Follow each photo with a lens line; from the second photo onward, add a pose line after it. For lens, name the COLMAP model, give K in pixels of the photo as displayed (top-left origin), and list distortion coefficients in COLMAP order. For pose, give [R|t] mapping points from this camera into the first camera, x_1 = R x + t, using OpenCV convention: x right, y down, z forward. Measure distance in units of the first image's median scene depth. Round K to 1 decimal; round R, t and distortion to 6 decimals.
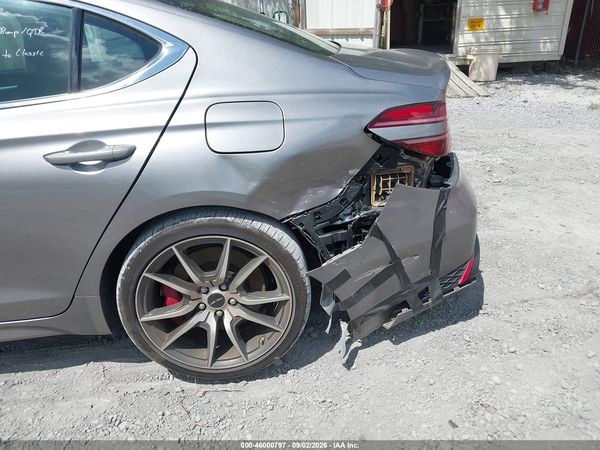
lens RADIAL K [[463.5, 0, 291.1], [0, 463.5, 224.1], [0, 0, 1]] dist [0.075225, -0.119798]
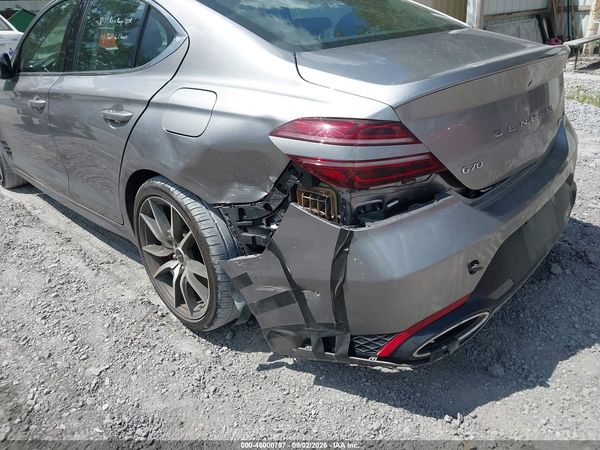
lens RADIAL K [[476.0, 0, 308.4], [0, 476.0, 227.1], [0, 0, 1]] dist [0.009143, -0.007223]
pose [[0.655006, 0.318326, -0.685300, 0.840873], [-0.280002, 0.944619, 0.171158, -0.198045], [0.701831, 0.079776, 0.707863, 0.368076]]
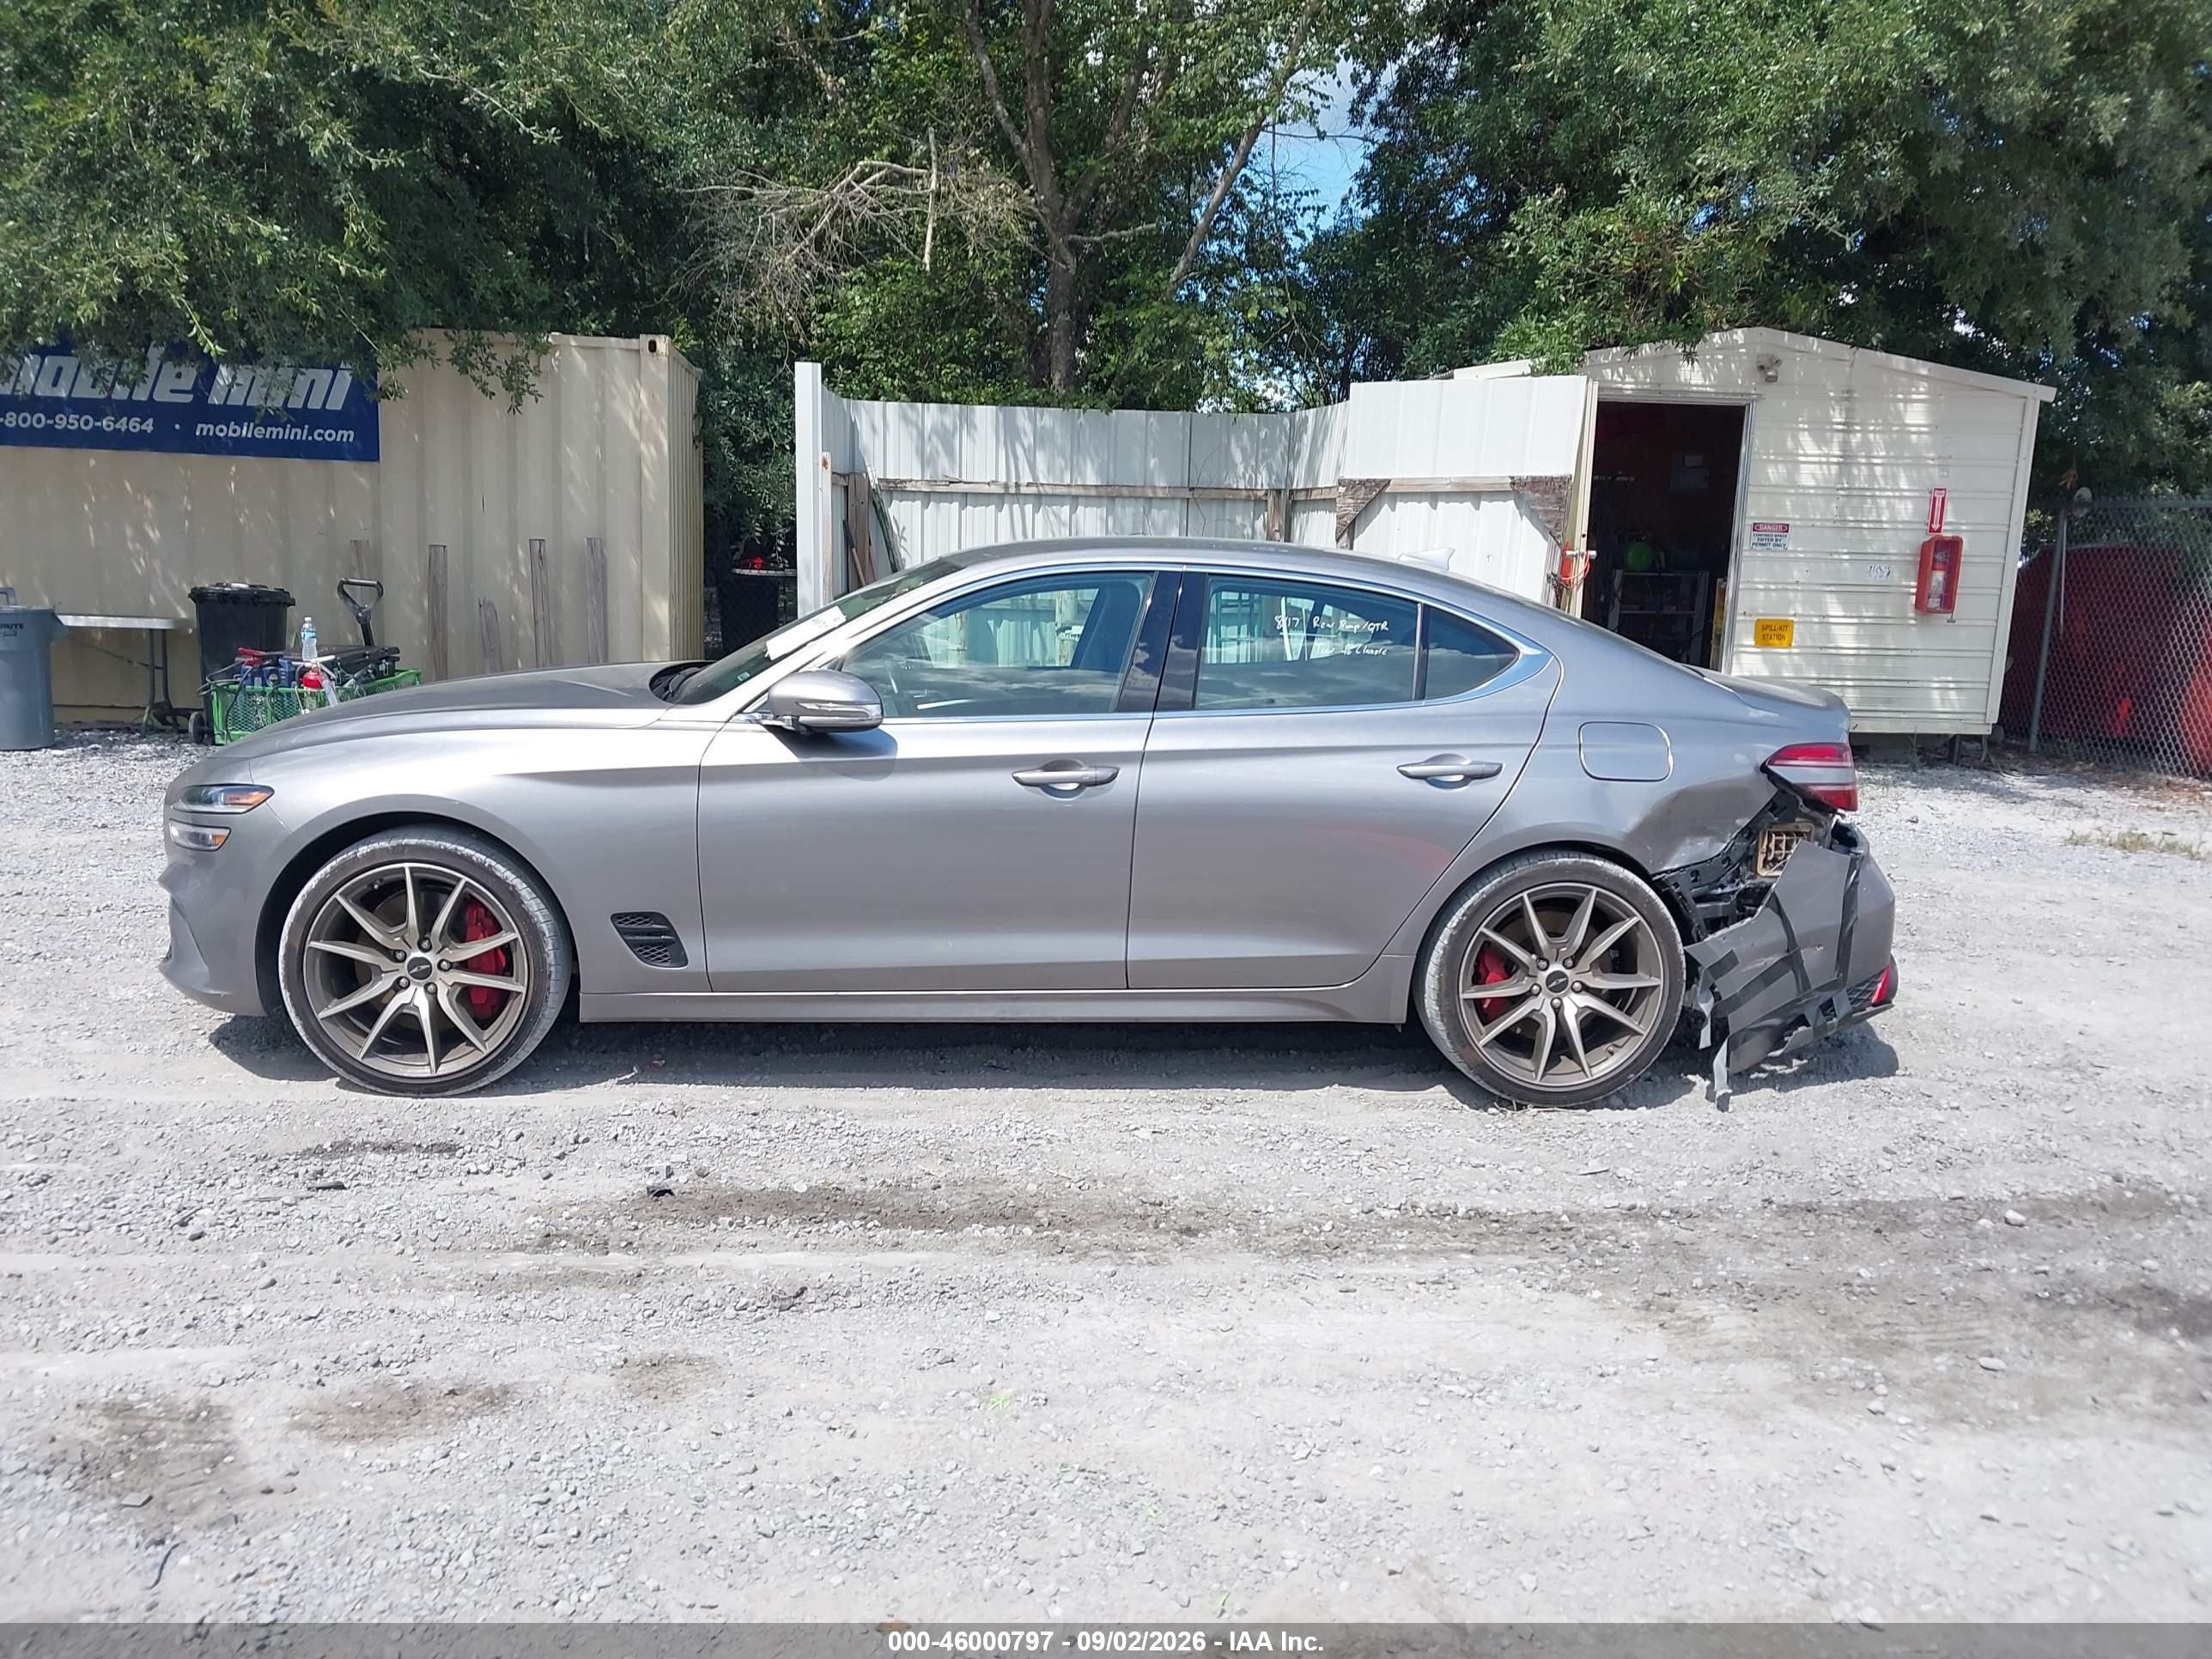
lens RADIAL K [[1760.4, 0, 1057.6], [0, 1760.4, 878.3], [0, 0, 1]] dist [-0.015040, -0.003649]
pose [[0.997588, 0.067024, 0.018057, -0.989713], [-0.061061, 0.971051, -0.230938, 0.681843], [-0.033013, 0.229278, 0.972801, -1.669599]]
